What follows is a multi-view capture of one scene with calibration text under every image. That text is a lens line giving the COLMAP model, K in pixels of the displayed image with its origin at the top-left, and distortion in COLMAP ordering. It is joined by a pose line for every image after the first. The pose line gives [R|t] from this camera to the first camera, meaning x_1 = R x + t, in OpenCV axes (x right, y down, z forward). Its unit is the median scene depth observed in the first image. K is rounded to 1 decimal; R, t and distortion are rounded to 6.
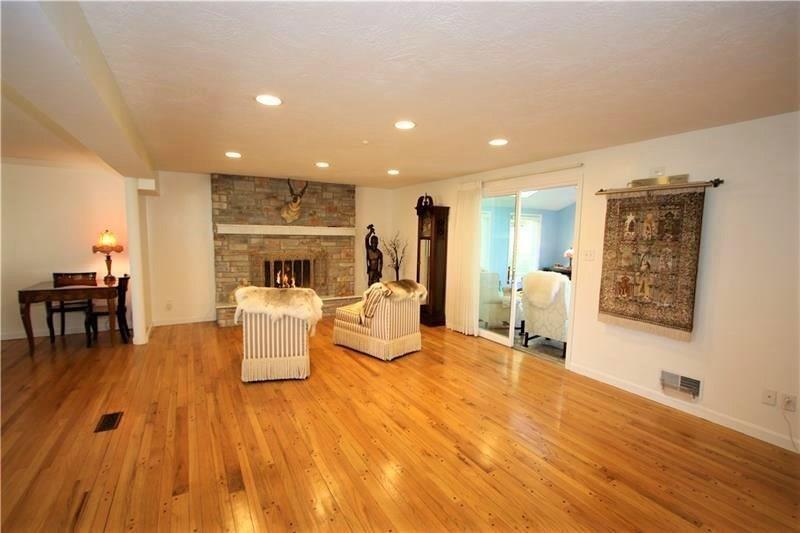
lens RADIAL K [[361.1, 0, 400.0], [0, 361.1, 266.5], [0, 0, 1]] dist [-0.012347, -0.000016]
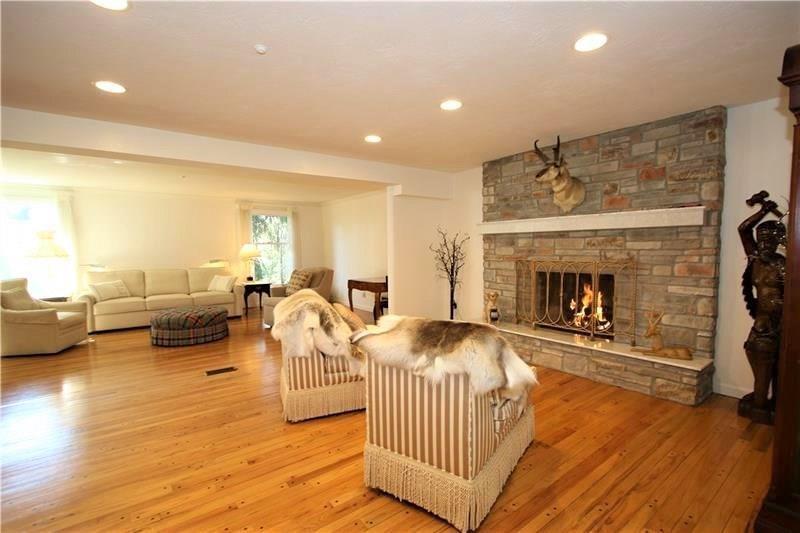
lens RADIAL K [[370.8, 0, 400.0], [0, 370.8, 266.5], [0, 0, 1]] dist [-0.017498, -0.000187]
pose [[0.124033, 0.028216, -0.991877, 0.306842], [-0.076804, 0.996870, 0.018754, -0.018856], [0.989301, 0.073854, 0.125812, 0.694286]]
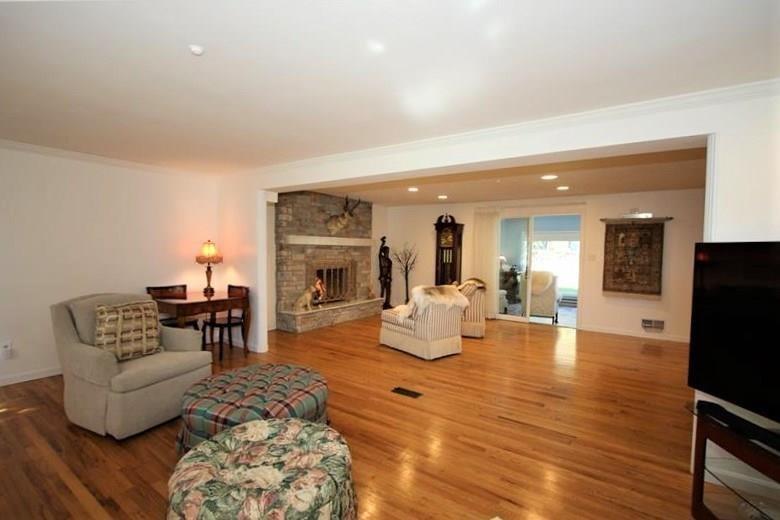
lens RADIAL K [[361.5, 0, 390.0], [0, 361.5, 260.0], [0, 0, 1]] dist [-0.017498, -0.000187]
pose [[0.907508, -0.017172, 0.419684, -0.658913], [0.038057, 0.998416, -0.041440, 0.009197], [-0.418308, 0.053579, 0.906724, -0.071626]]
